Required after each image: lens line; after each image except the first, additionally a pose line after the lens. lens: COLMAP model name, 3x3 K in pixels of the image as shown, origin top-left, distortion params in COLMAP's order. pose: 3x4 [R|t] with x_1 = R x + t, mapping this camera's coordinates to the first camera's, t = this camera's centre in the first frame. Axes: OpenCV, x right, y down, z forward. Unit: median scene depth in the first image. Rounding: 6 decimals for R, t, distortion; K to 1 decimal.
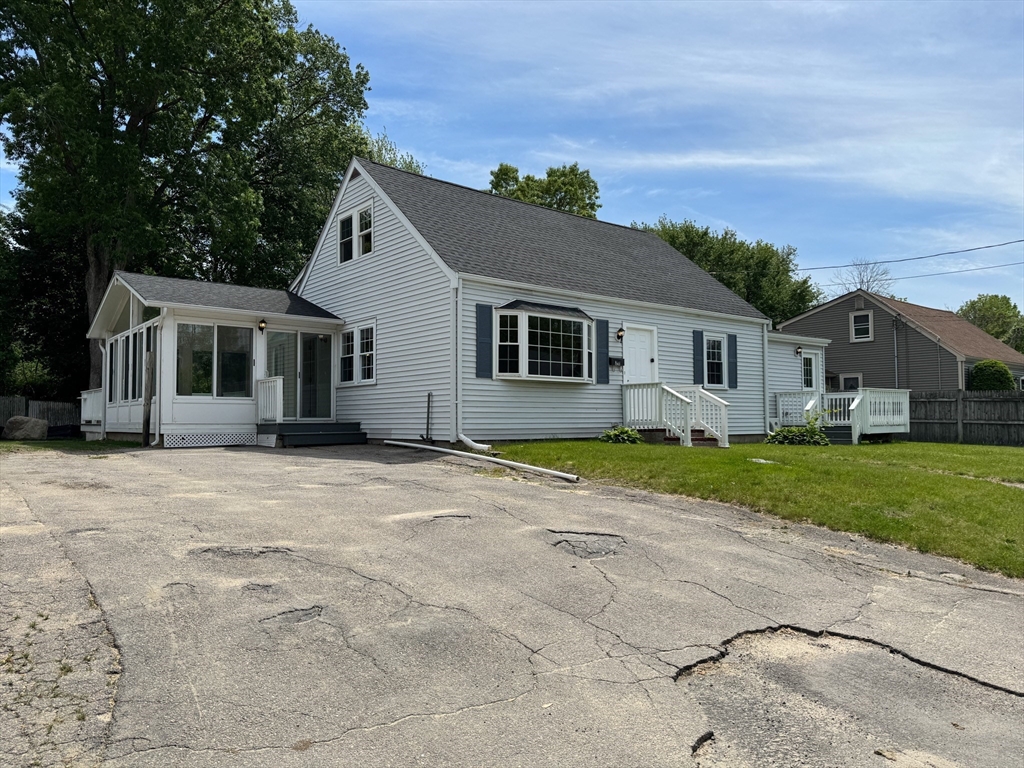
lens RADIAL K [[717.0, 0, 512.0], [0, 717.0, 384.0], [0, 0, 1]] dist [0.088705, -0.114330]
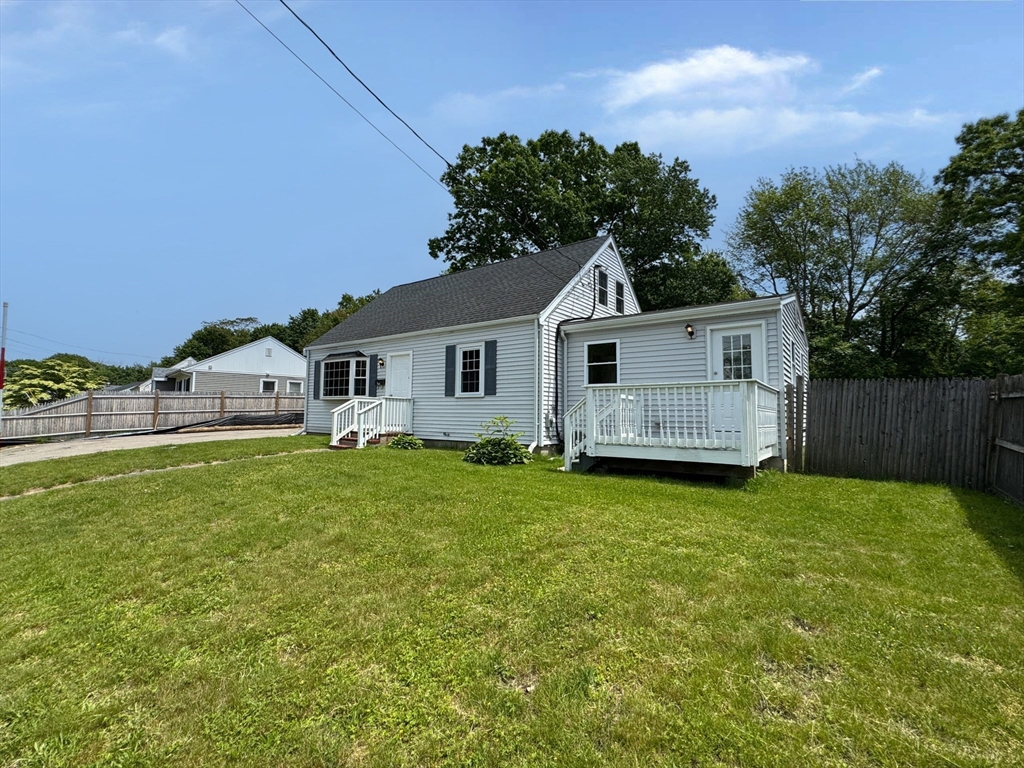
lens RADIAL K [[466.2, 0, 512.0], [0, 466.2, 384.0], [0, 0, 1]] dist [-0.000262, 0.000031]
pose [[0.245405, -0.065692, -0.967192, 1.090443], [0.032868, 0.997692, -0.059424, 0.034555], [0.968863, -0.017206, 0.246998, 1.028588]]
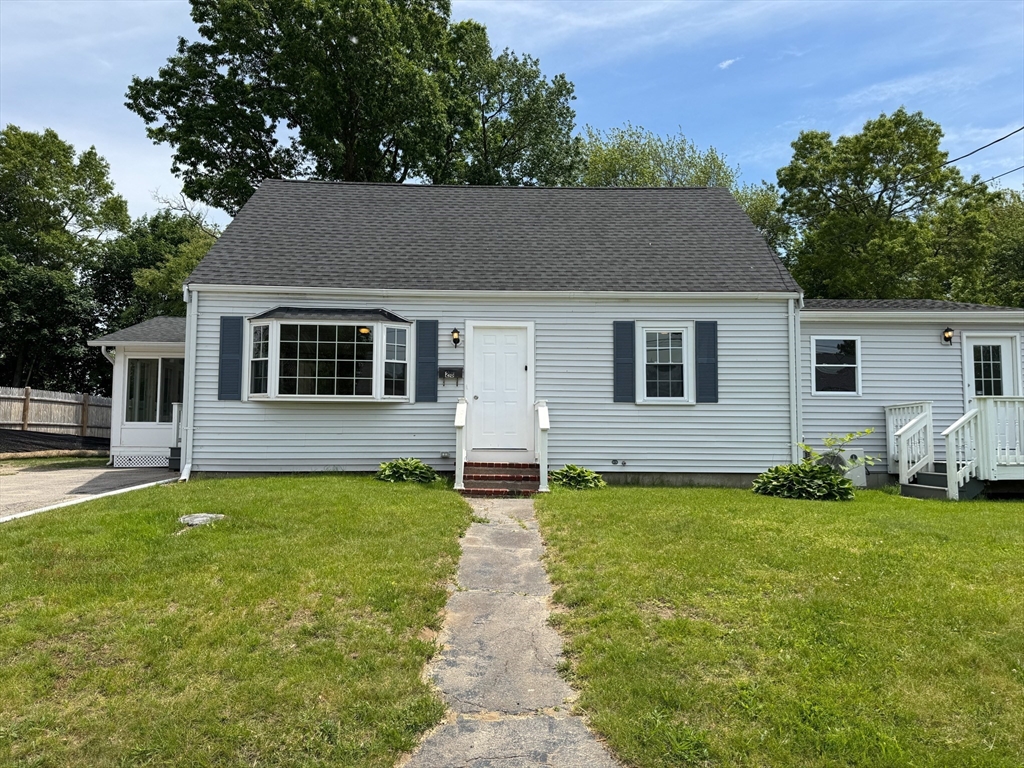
lens RADIAL K [[717.0, 0, 512.0], [0, 717.0, 384.0], [0, 0, 1]] dist [0.088705, -0.114330]
pose [[0.796034, -0.036899, -0.604126, 0.663492], [0.022805, 0.999260, -0.030983, 0.006258], [0.604823, 0.010886, 0.796286, 0.431729]]
